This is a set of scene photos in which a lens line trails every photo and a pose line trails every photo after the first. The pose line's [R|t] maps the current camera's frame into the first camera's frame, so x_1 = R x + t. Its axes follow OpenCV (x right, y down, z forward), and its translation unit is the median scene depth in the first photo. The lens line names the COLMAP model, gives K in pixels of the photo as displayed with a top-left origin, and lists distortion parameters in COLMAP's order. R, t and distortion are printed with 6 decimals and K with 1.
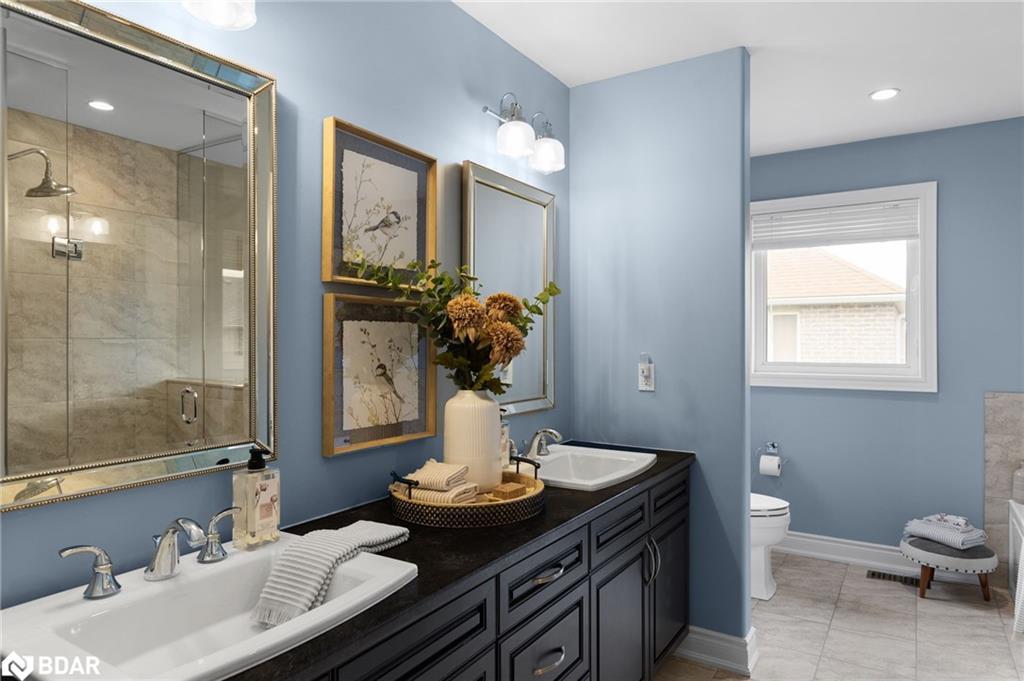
lens RADIAL K [[609.3, 0, 512.0], [0, 609.3, 340.5], [0, 0, 1]] dist [-0.002025, -0.001050]
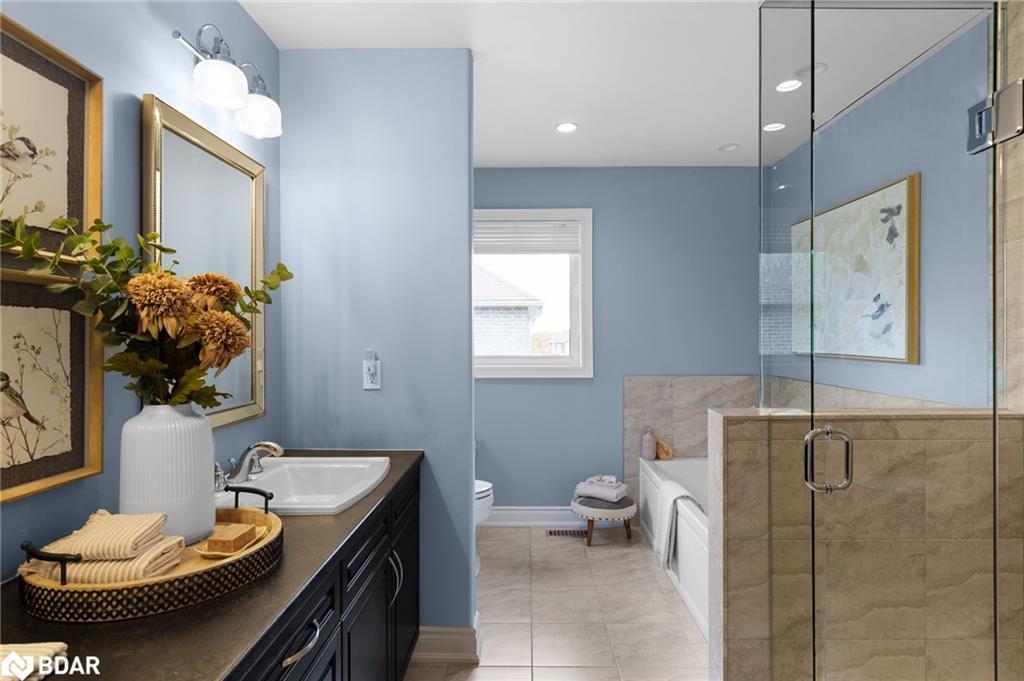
lens RADIAL K [[551.0, 0, 514.7], [0, 551.0, 338.2], [0, 0, 1]] dist [0.000429, -0.000327]
pose [[0.849186, -0.002456, 0.528088, -0.058005], [0.001110, 0.999995, 0.002866, 0.001478], [-0.528093, -0.001847, 0.849185, 0.215424]]
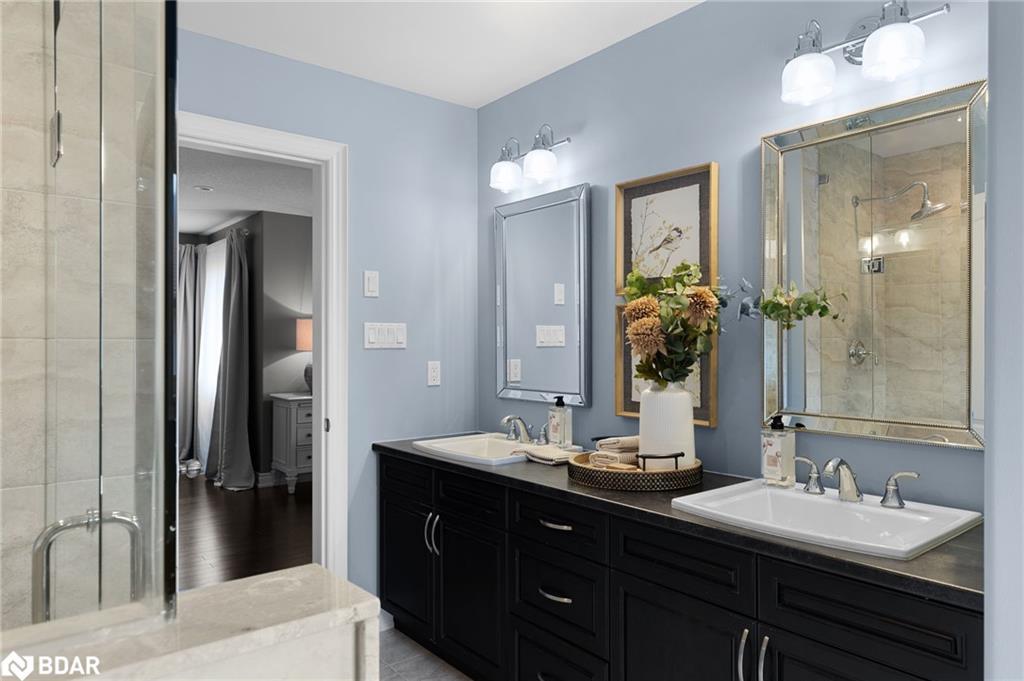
lens RADIAL K [[551.0, 0, 514.7], [0, 551.0, 338.2], [0, 0, 1]] dist [0.000429, -0.000327]
pose [[-0.230048, -0.001319, -0.973178, 0.895373], [0.004794, 0.999985, -0.002489, 0.004422], [0.973168, -0.005238, -0.230038, 0.911453]]
